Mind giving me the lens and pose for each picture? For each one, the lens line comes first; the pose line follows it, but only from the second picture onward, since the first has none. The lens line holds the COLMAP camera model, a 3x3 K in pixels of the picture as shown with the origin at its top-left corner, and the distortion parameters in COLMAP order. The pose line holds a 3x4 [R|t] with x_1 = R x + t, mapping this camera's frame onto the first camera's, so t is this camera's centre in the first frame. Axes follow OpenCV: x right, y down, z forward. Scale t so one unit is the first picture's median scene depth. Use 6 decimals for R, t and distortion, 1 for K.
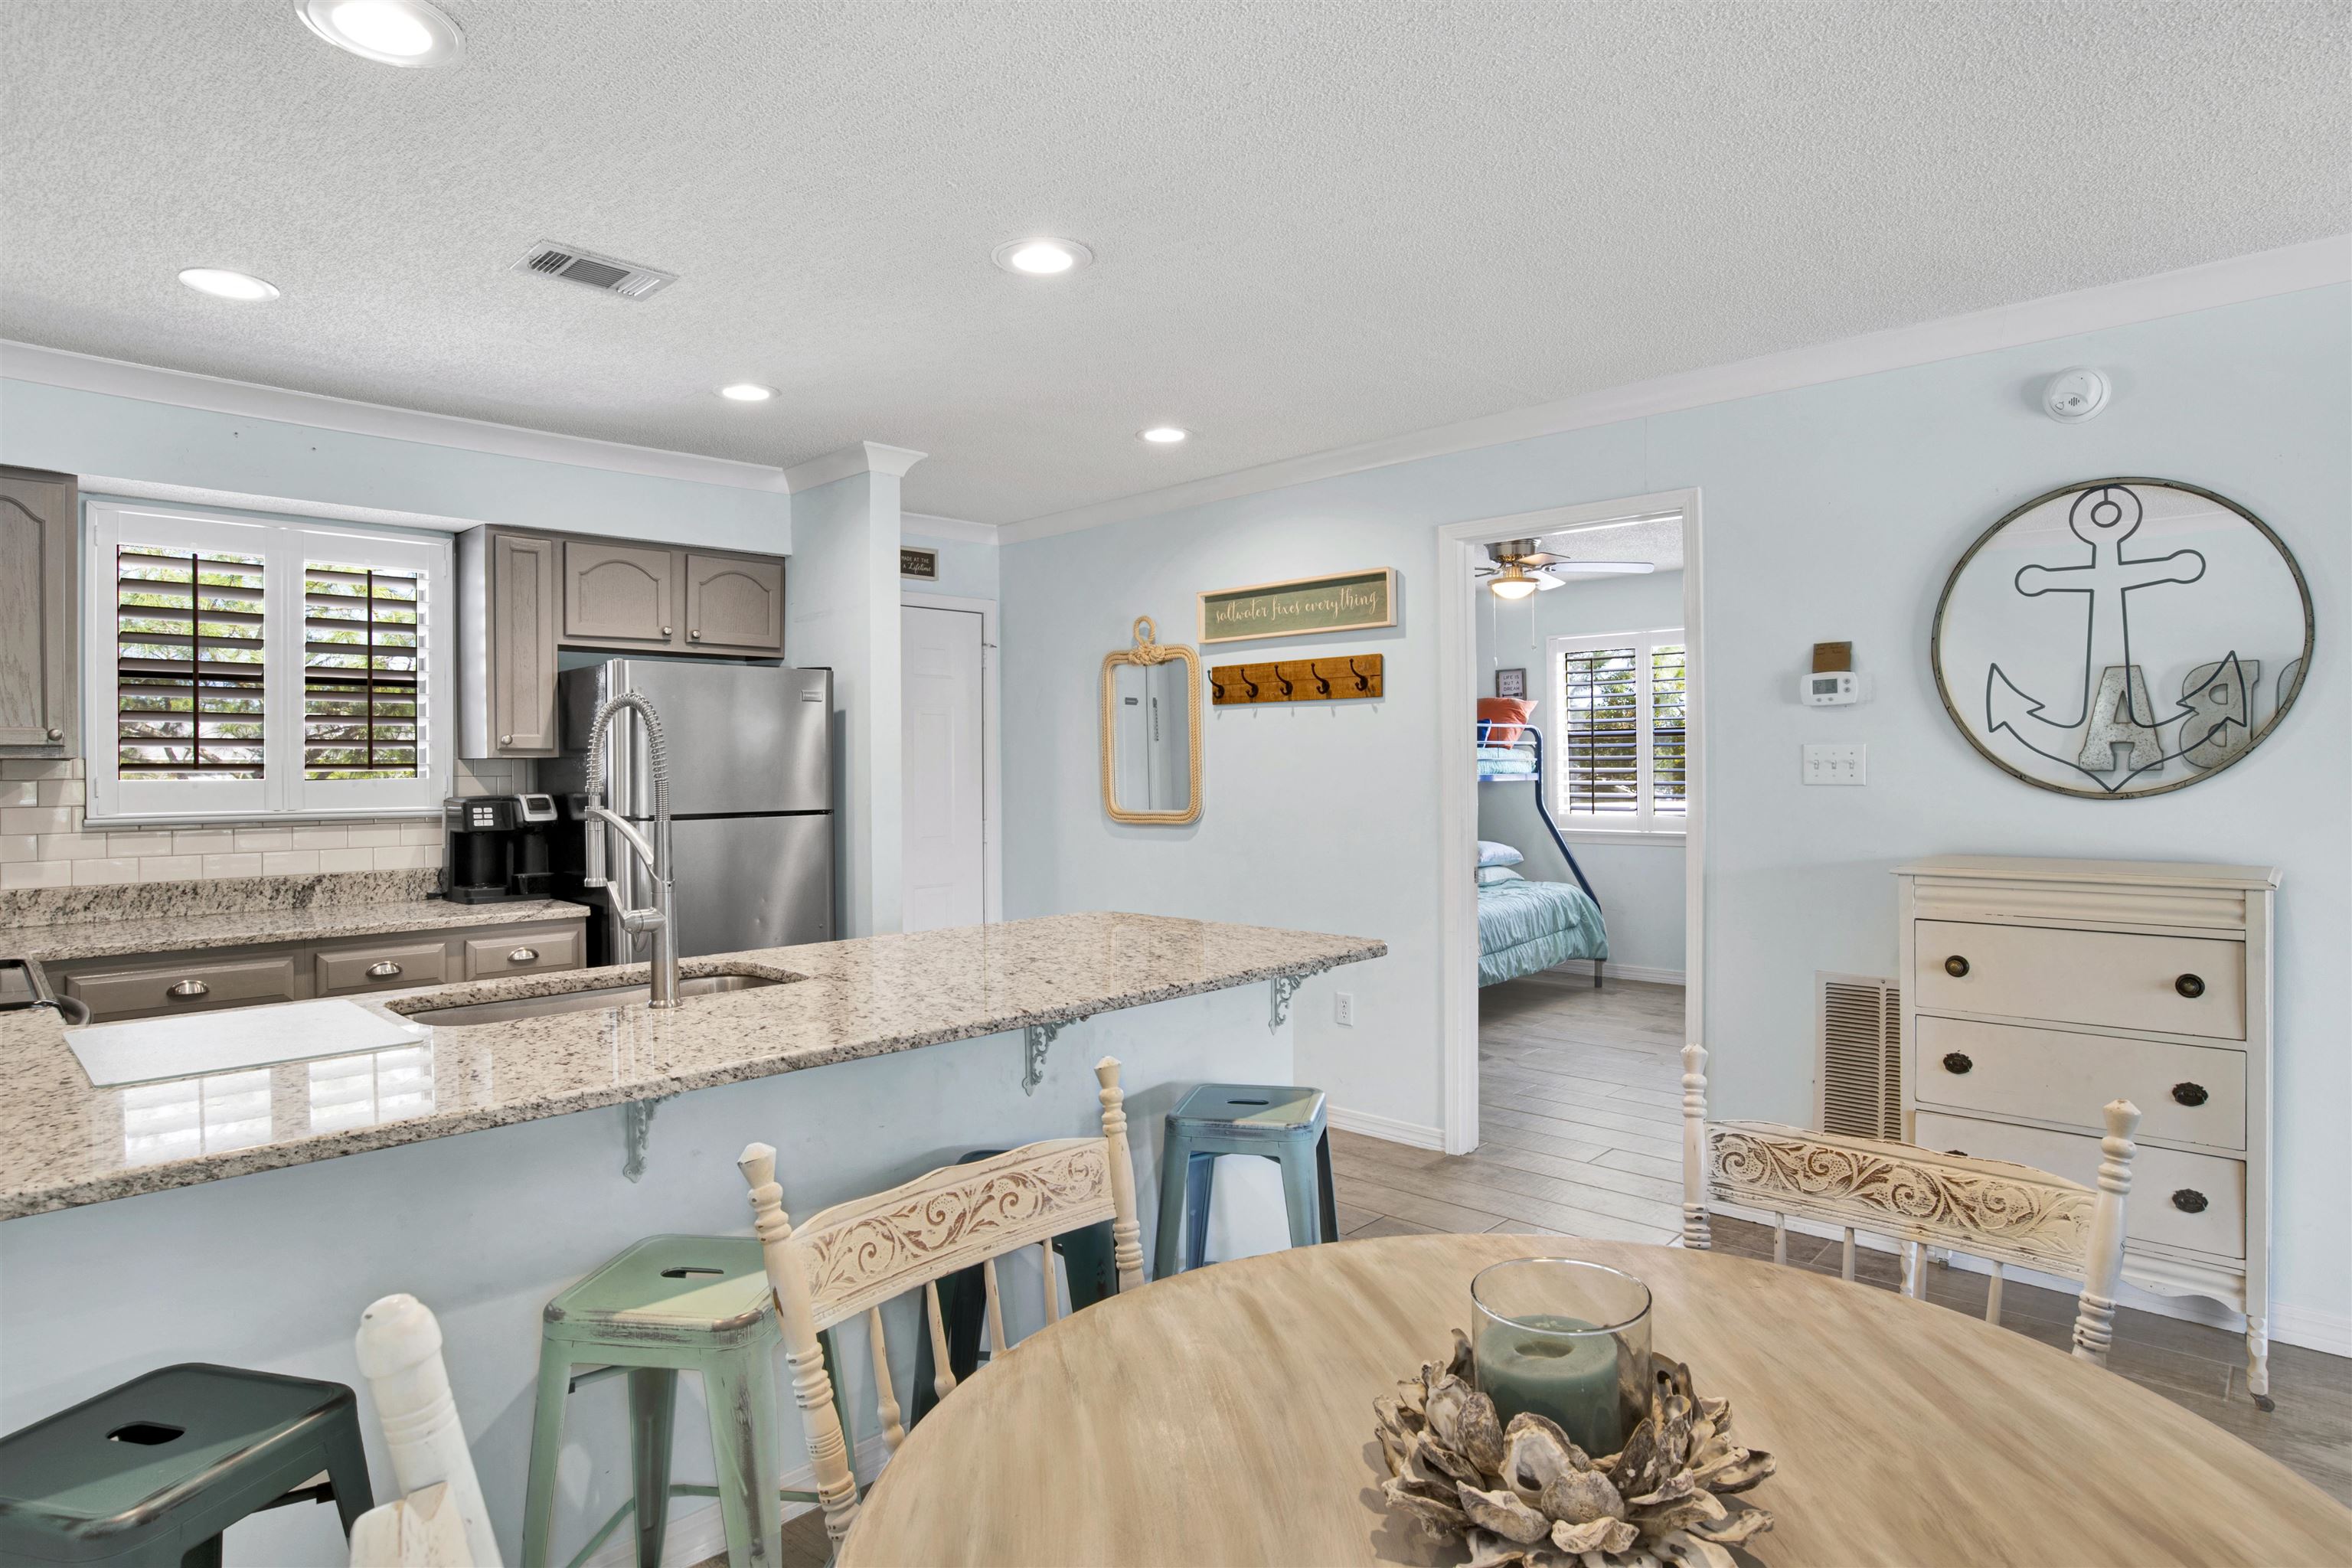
lens RADIAL K [[1257.2, 0, 1182.6], [0, 1257.2, 775.0], [0, 0, 1]] dist [-0.072568, 0.028717]
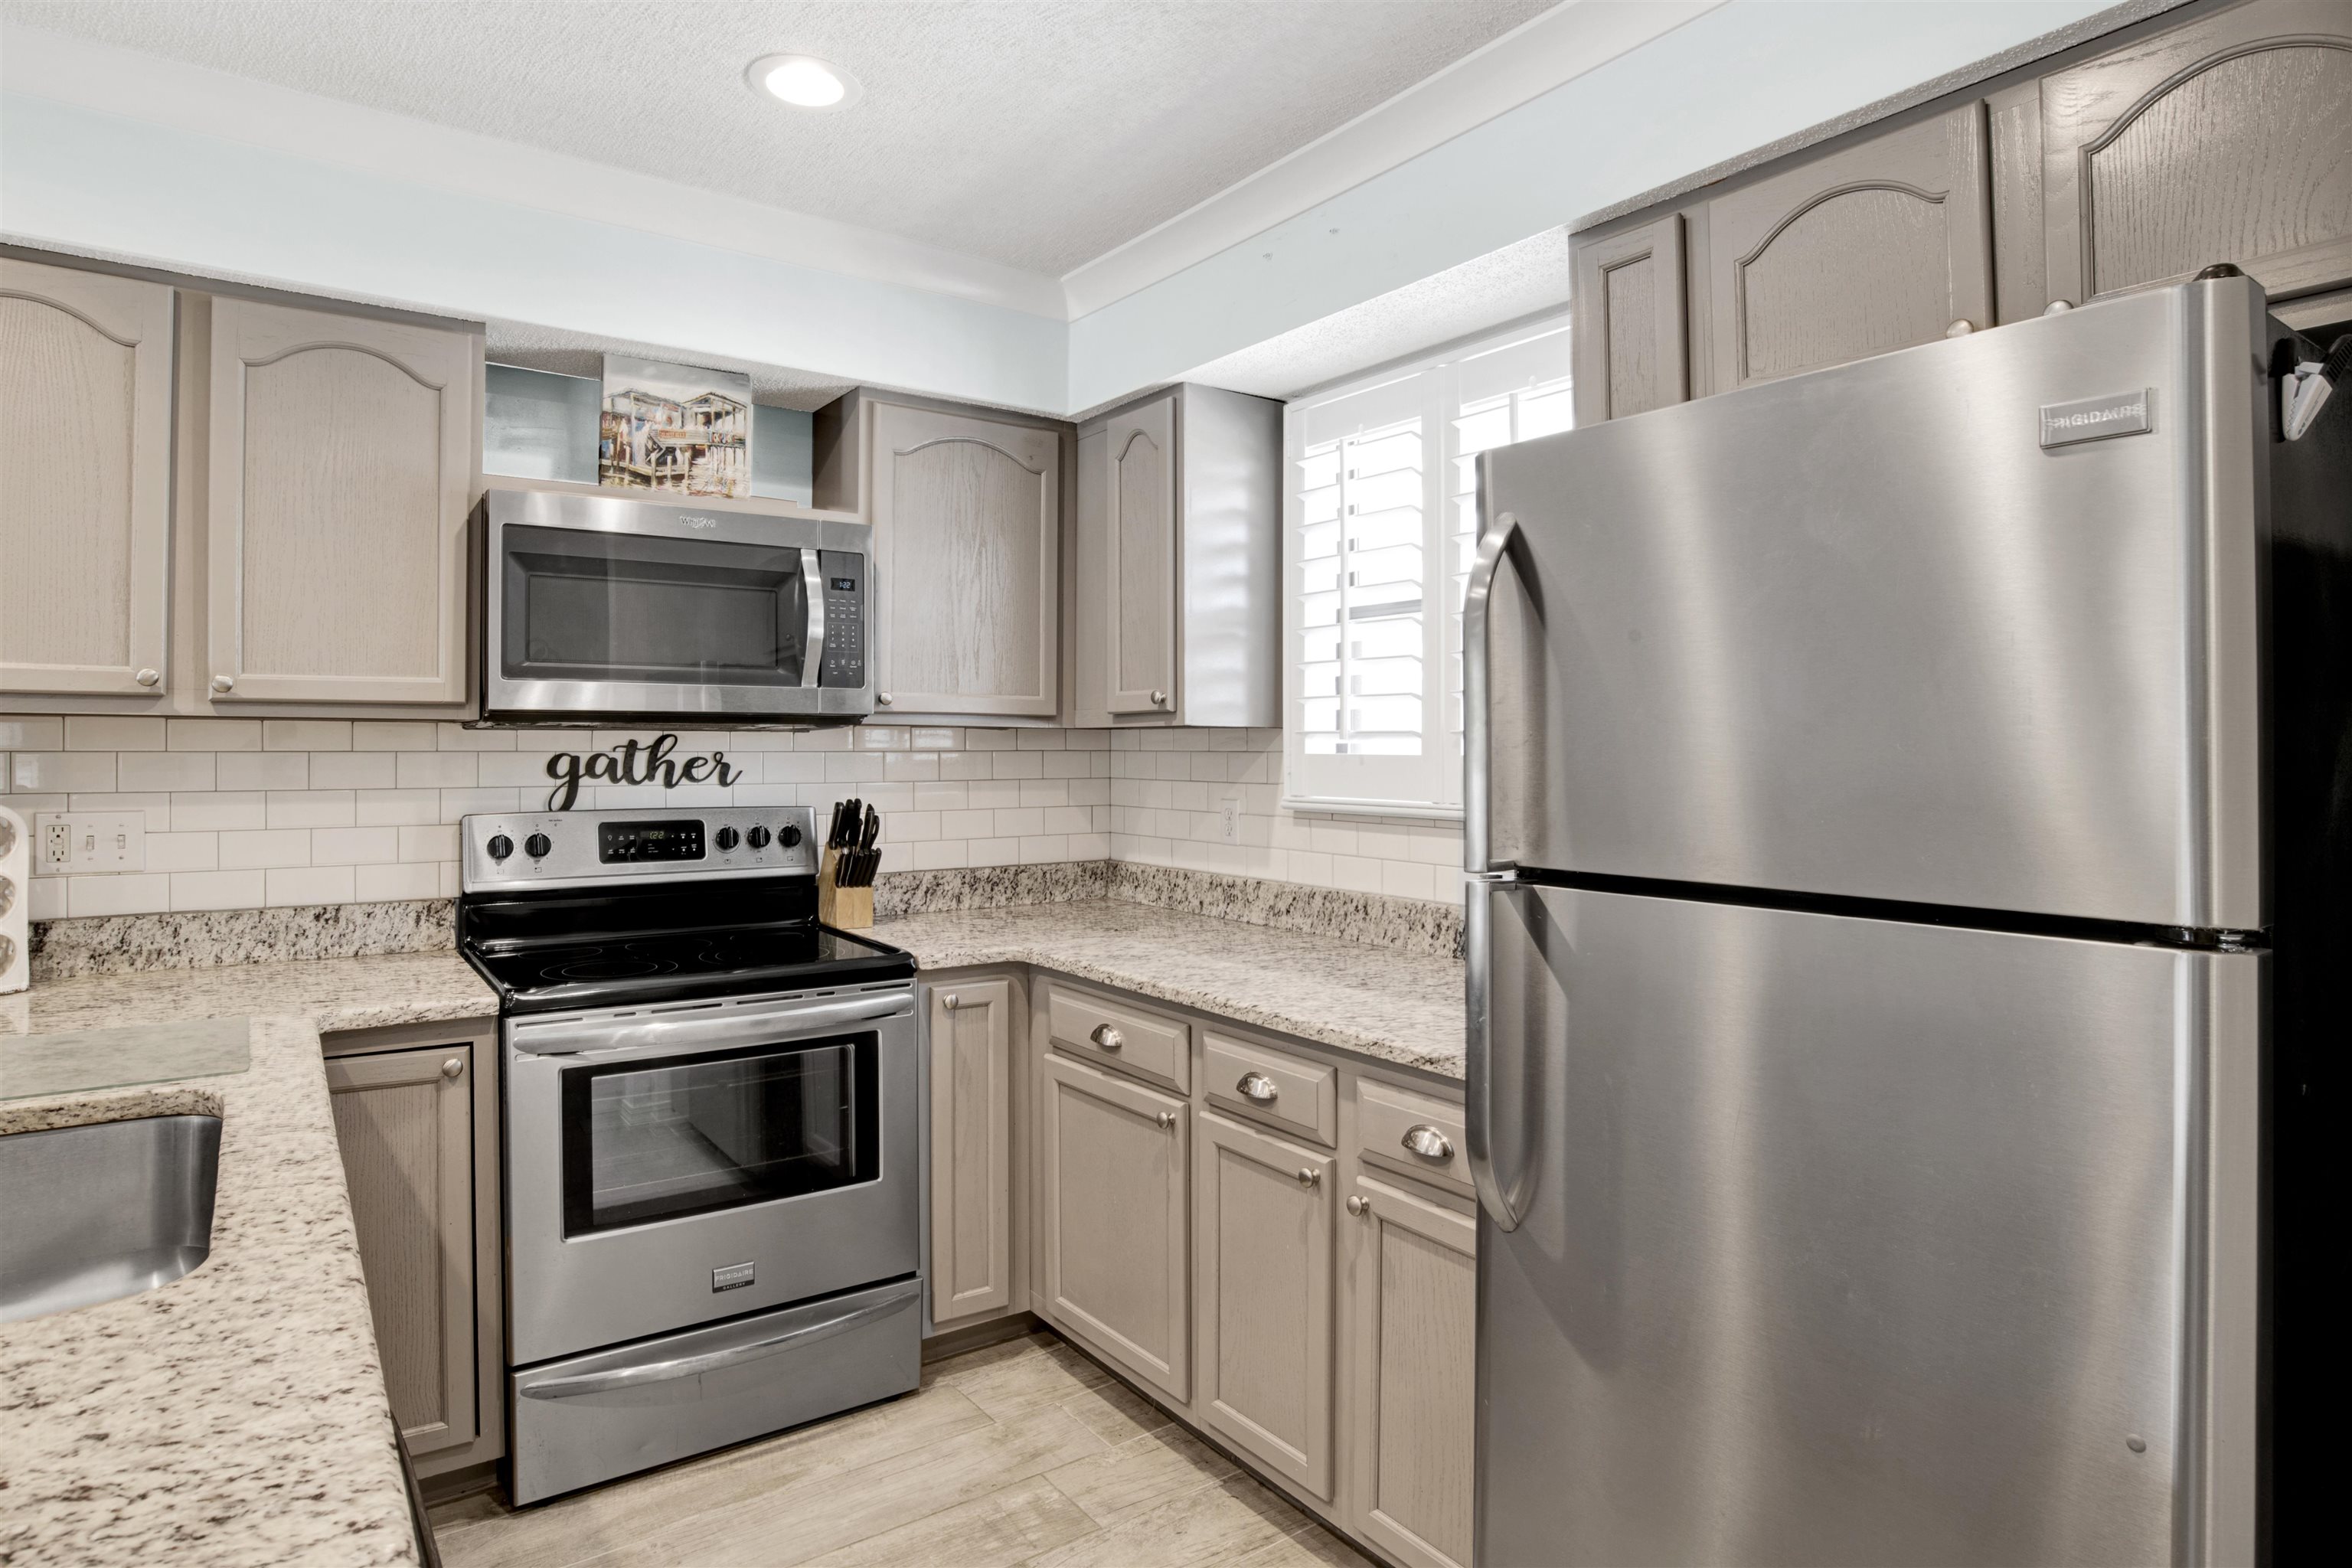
lens RADIAL K [[1270.2, 0, 1185.1], [0, 1270.2, 747.1], [0, 0, 1]] dist [-0.074364, 0.023627]
pose [[-0.171113, 0.005888, -0.985234, -0.055233], [-0.004806, 0.999965, 0.006810, -0.004592], [0.985240, 0.005900, -0.171079, 0.965442]]
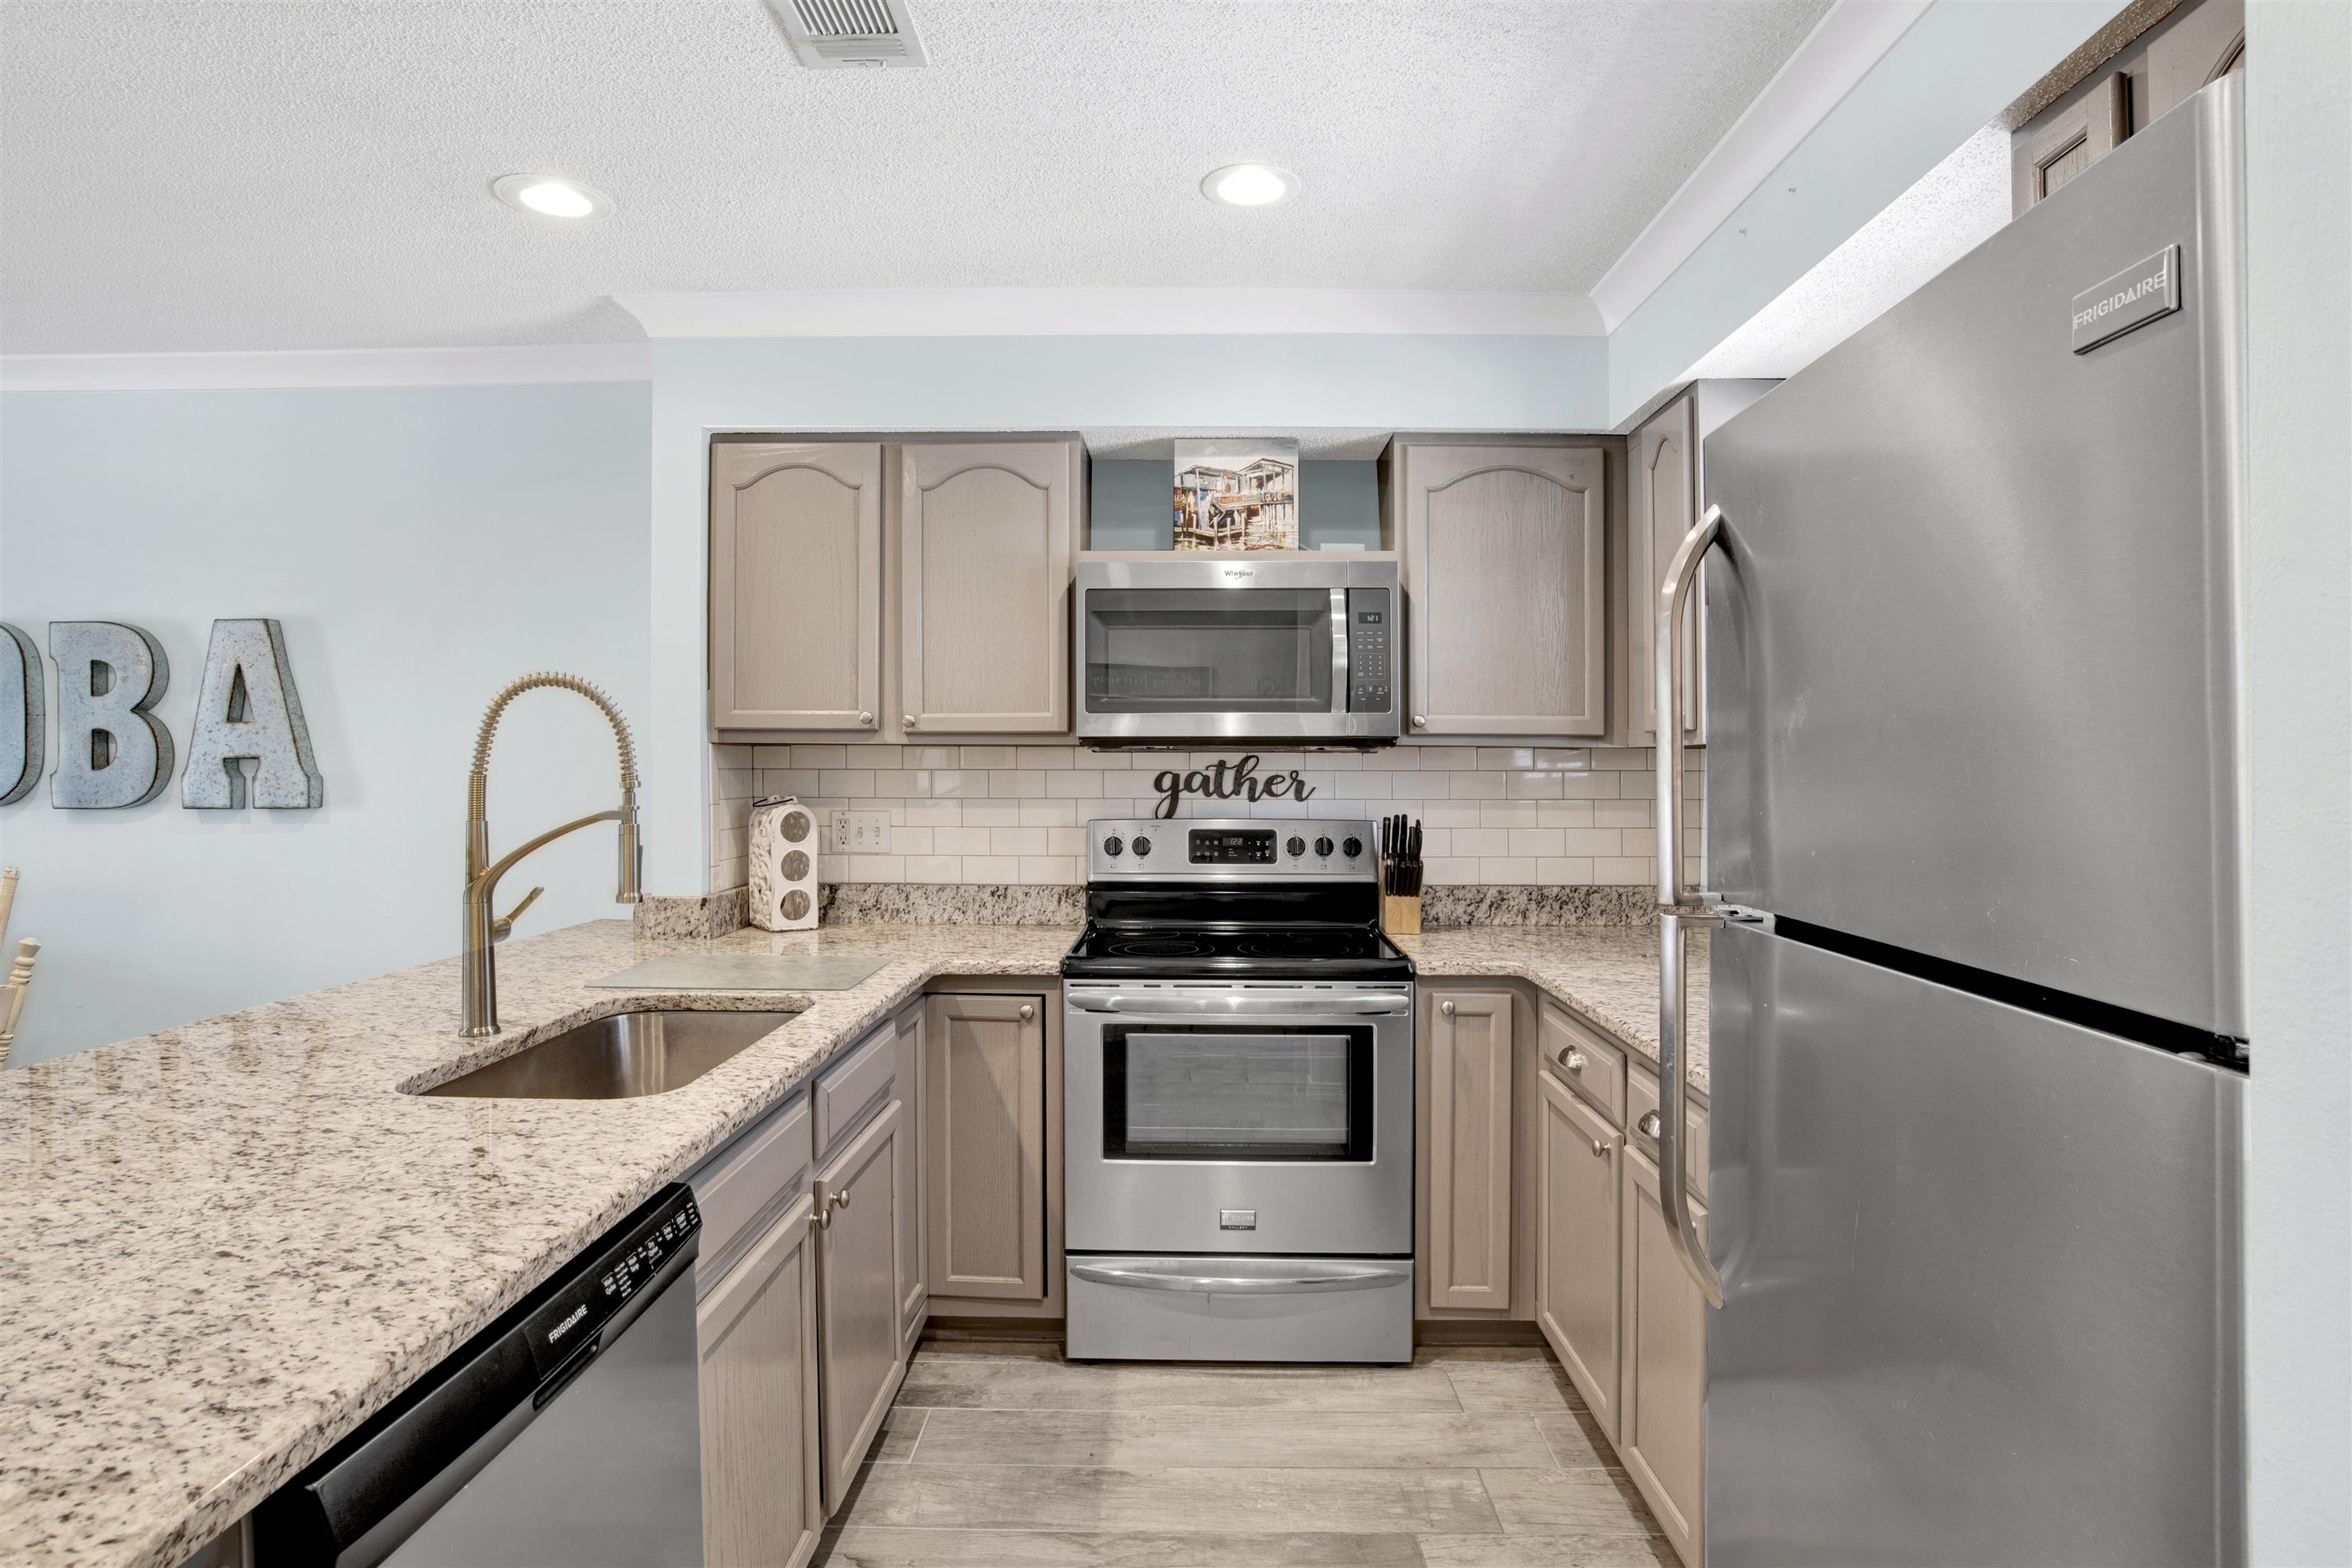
lens RADIAL K [[1251.6, 0, 1198.4], [0, 1251.6, 788.8], [0, 0, 1]] dist [-0.072505, 0.026609]
pose [[-0.728272, 0.018175, -0.685047, -0.116191], [-0.000598, 0.999631, 0.027157, -0.006161], [0.685288, 0.020187, -0.727992, 1.141535]]
